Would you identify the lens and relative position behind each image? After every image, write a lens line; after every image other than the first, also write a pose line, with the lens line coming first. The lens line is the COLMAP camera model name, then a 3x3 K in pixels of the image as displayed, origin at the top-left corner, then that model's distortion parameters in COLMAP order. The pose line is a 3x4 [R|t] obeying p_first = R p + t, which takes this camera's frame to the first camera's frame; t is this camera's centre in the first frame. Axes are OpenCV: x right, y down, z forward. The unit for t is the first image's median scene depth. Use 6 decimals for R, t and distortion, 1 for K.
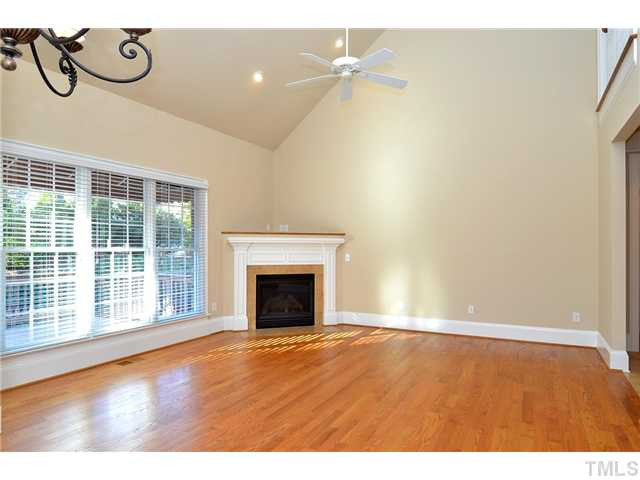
lens RADIAL K [[459.1, 0, 320.0], [0, 459.1, 240.0], [0, 0, 1]] dist [-0.001818, -0.004787]
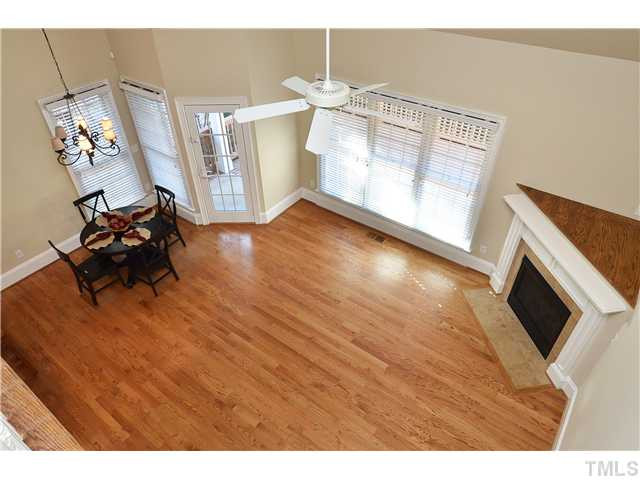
lens RADIAL K [[459.1, 0, 320.0], [0, 459.1, 240.0], [0, 0, 1]] dist [-0.001818, -0.004787]
pose [[-0.204349, 0.603737, -0.770547, 0.846867], [0.036814, 0.791341, 0.610266, -0.705279], [0.978206, 0.096341, -0.183935, 1.290456]]
